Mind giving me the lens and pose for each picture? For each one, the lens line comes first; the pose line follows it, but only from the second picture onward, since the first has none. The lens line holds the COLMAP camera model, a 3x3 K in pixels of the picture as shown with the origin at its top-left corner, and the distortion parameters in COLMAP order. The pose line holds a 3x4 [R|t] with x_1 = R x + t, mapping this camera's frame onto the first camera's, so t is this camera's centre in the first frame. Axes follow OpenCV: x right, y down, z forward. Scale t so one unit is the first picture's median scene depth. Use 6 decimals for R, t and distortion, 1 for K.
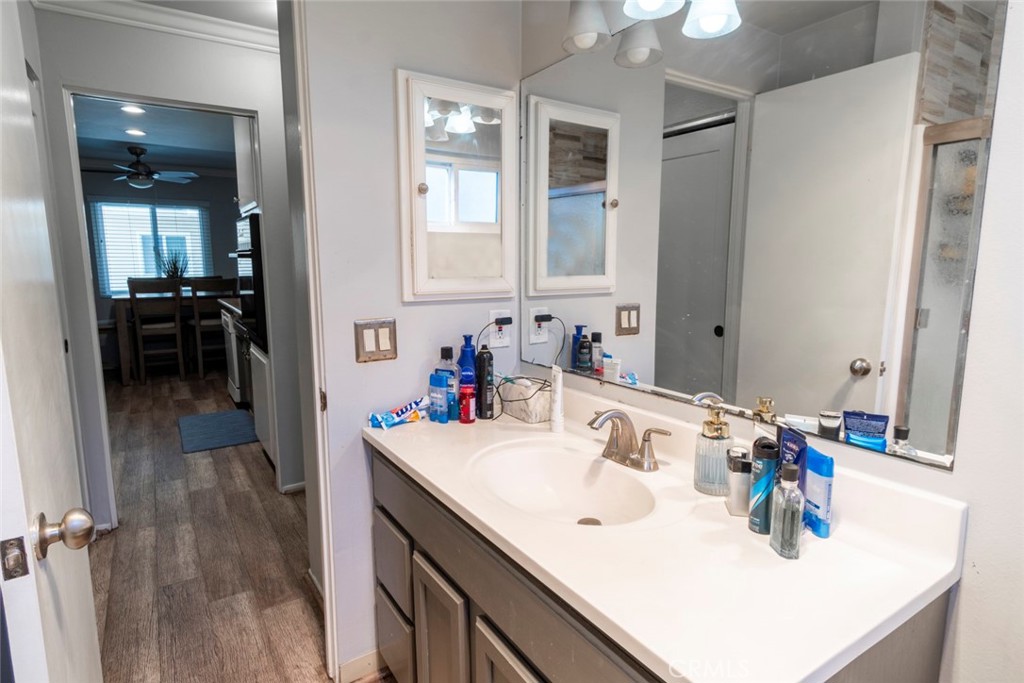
lens RADIAL K [[546.2, 0, 501.7], [0, 546.2, 345.5], [0, 0, 1]] dist [0.016545, -0.002048]
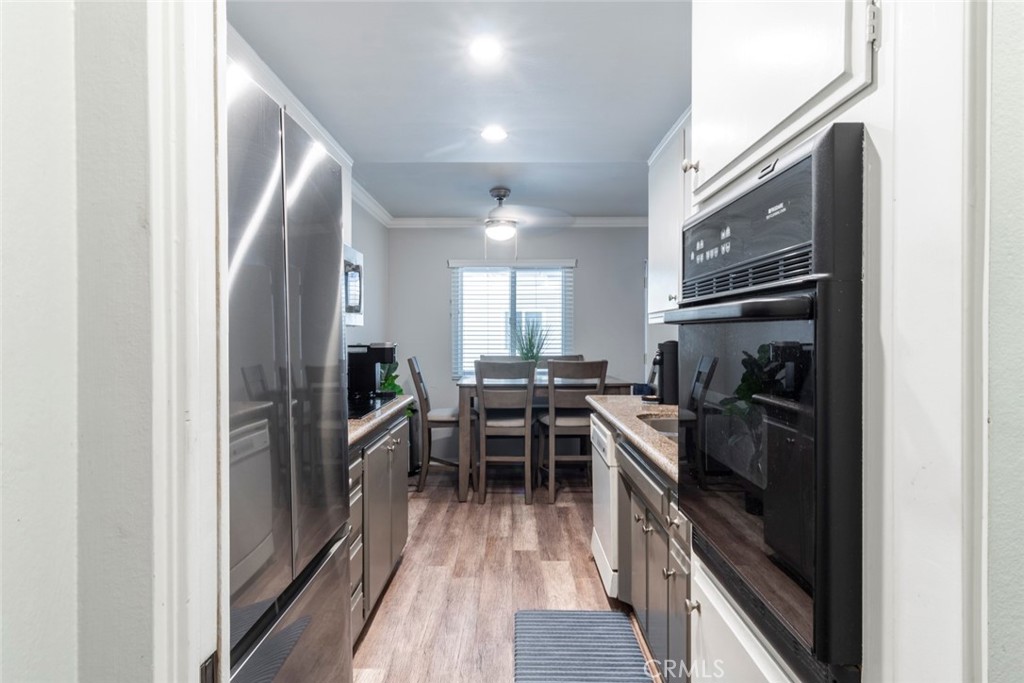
lens RADIAL K [[546.2, 0, 513.2], [0, 546.2, 340.8], [0, 0, 1]] dist [0.016545, -0.002048]
pose [[0.849120, 0.007235, -0.528150, -0.225357], [-0.084494, 0.988890, -0.122298, -0.053883], [0.521397, 0.148471, 0.840298, 0.366283]]
